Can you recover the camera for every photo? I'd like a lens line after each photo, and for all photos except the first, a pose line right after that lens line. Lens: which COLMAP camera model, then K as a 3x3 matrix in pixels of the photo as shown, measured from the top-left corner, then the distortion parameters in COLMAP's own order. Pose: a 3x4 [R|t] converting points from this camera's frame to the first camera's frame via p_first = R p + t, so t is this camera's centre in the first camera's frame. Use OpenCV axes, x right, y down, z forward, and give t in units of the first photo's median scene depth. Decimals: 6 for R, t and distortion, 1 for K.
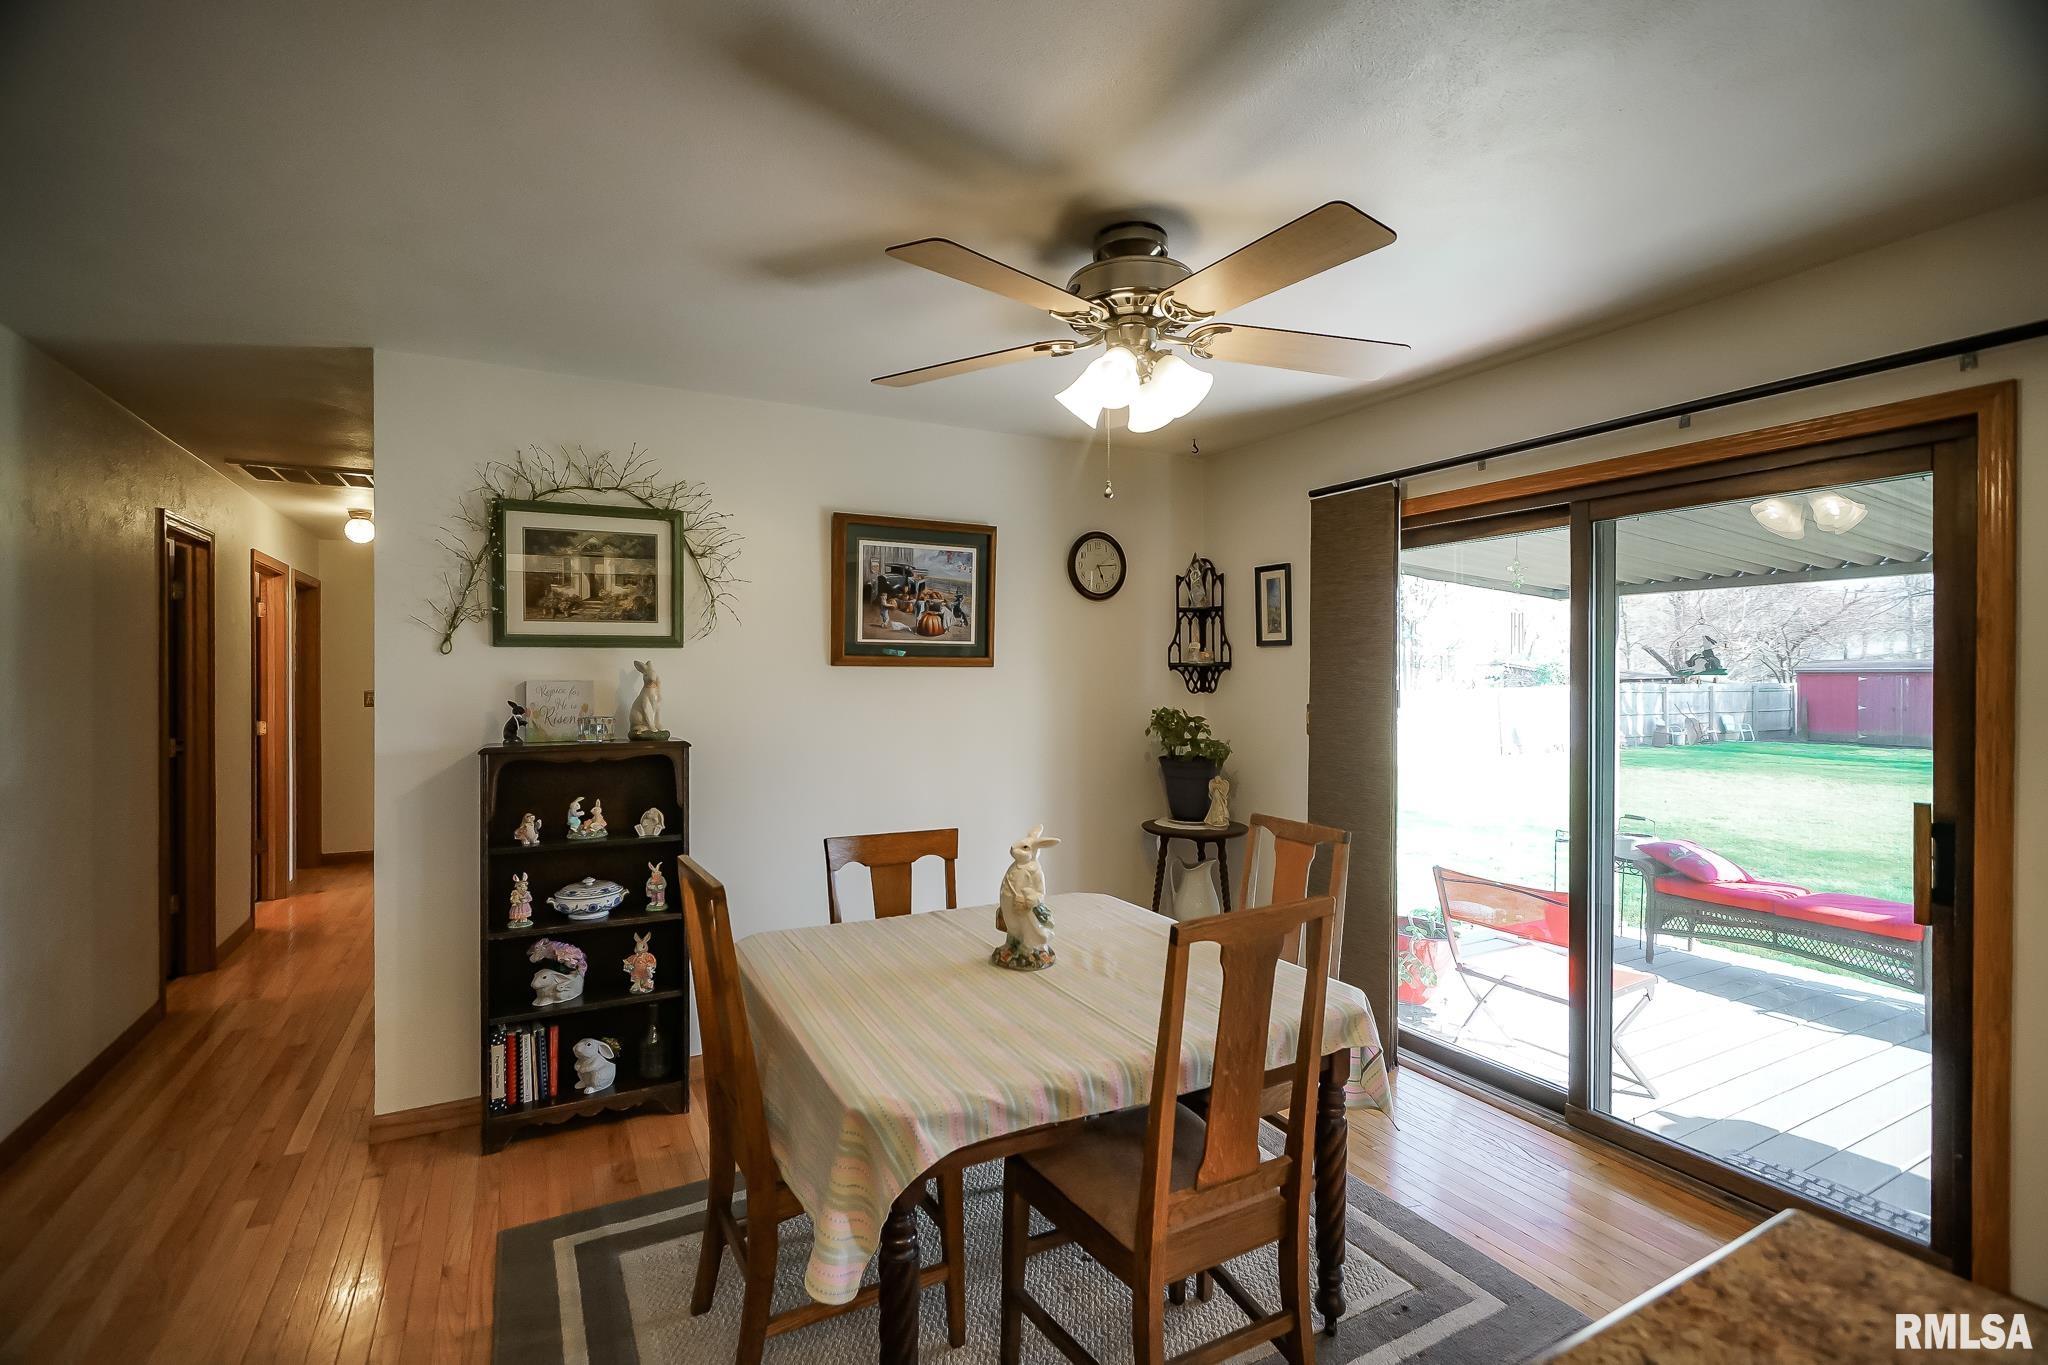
lens RADIAL K [[903.0, 0, 985.4], [0, 903.0, 676.6], [0, 0, 1]] dist [-0.000646, 0.000305]
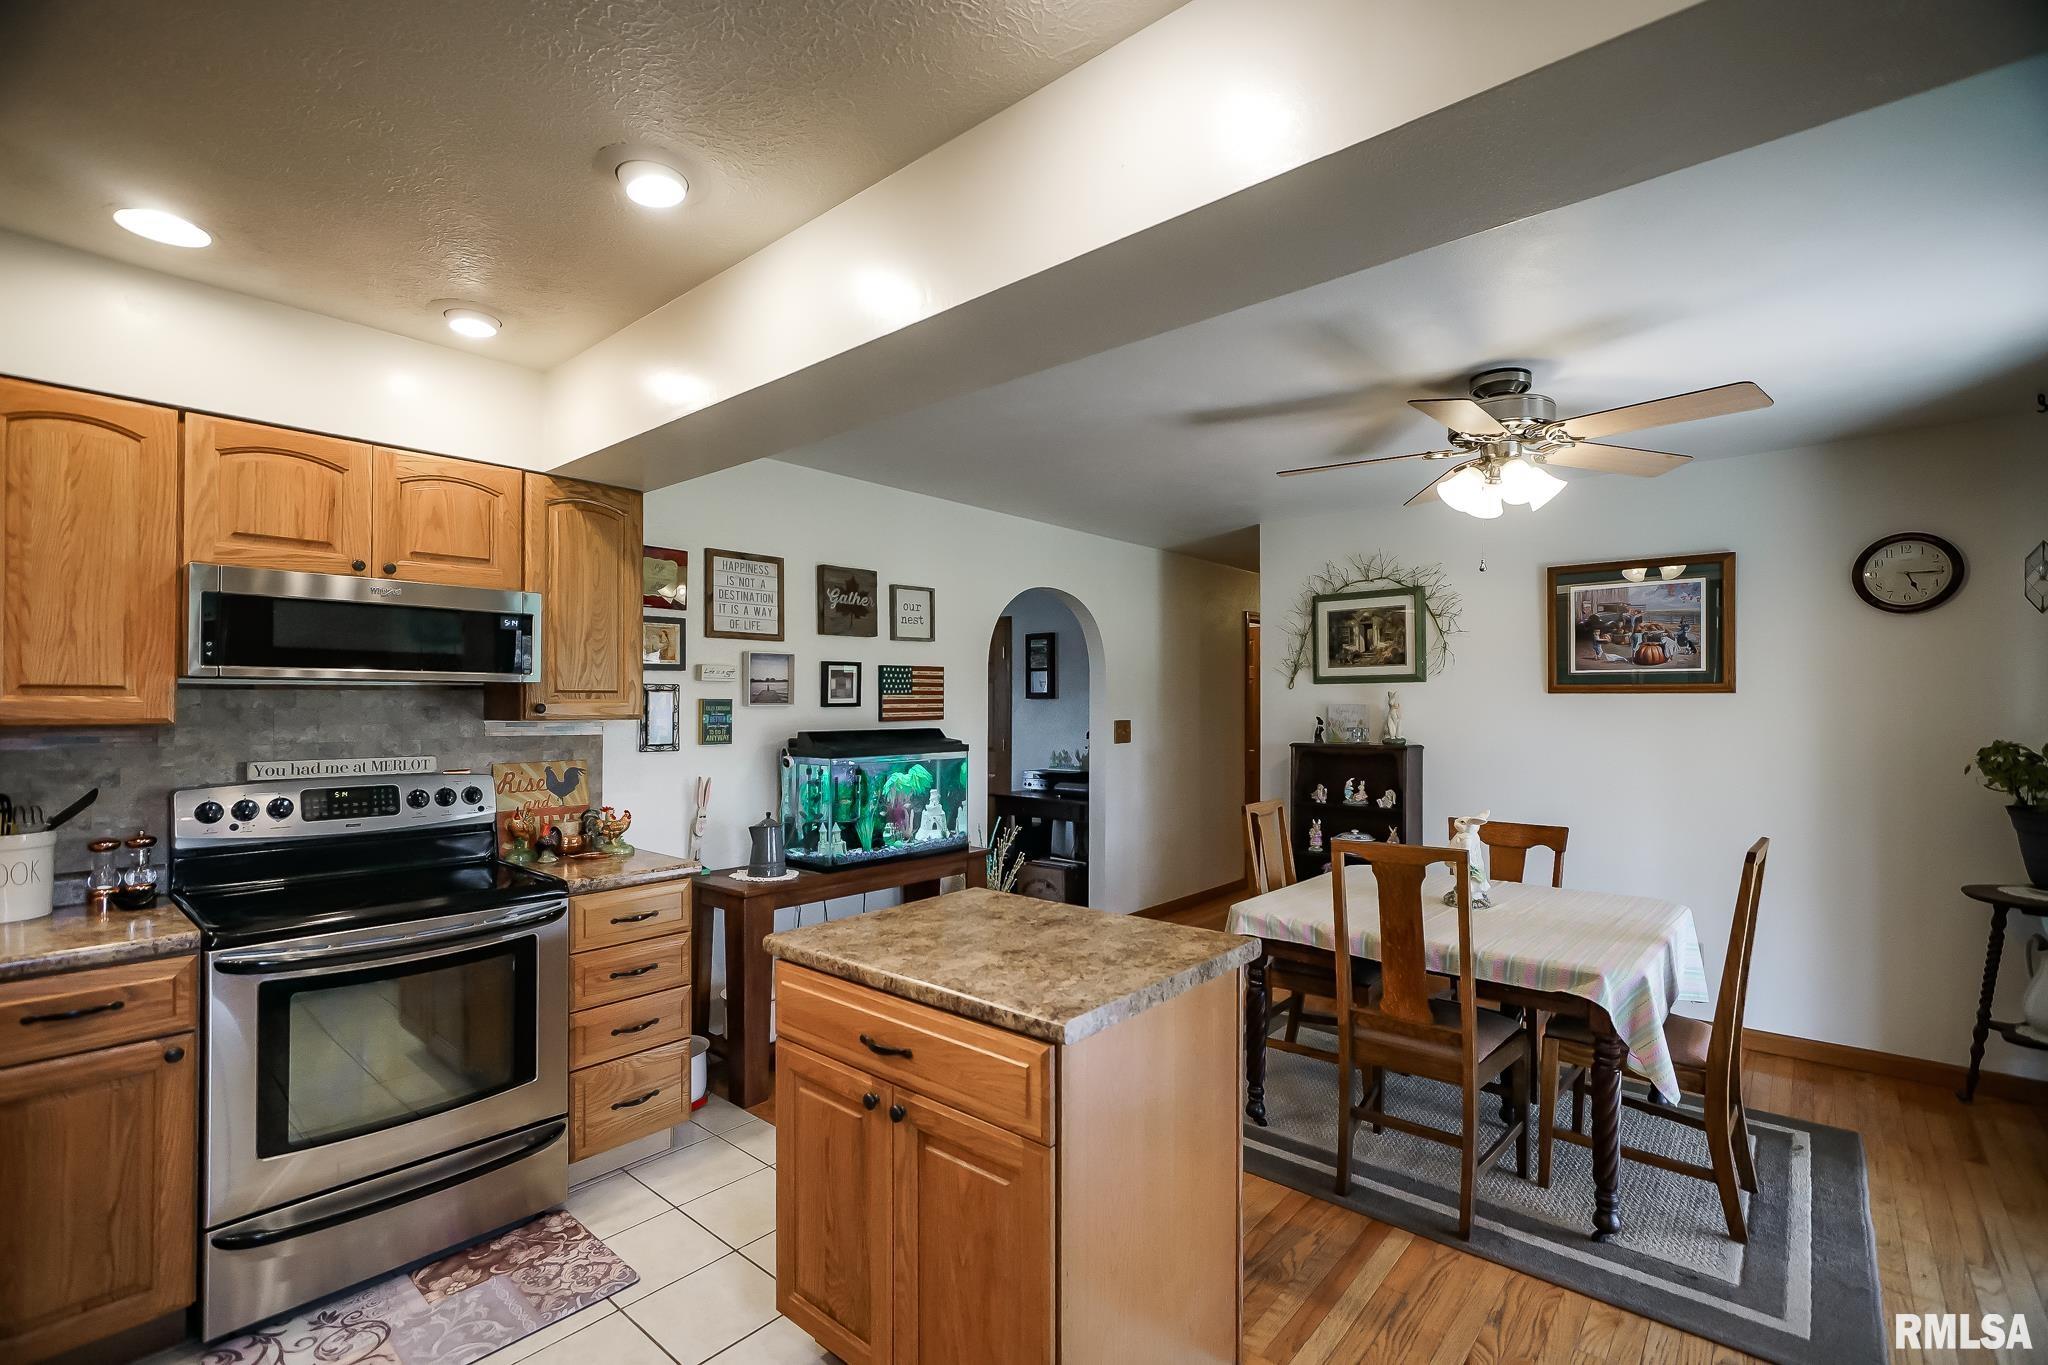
lens RADIAL K [[888.0, 0, 1105.8], [0, 888.0, 696.0], [0, 0, 1]] dist [-0.000156, 0.000355]
pose [[0.428614, -0.006752, -0.903463, 0.771762], [-0.002730, 0.999958, -0.008768, 0.004418], [0.903484, 0.006225, 0.428577, -0.058698]]
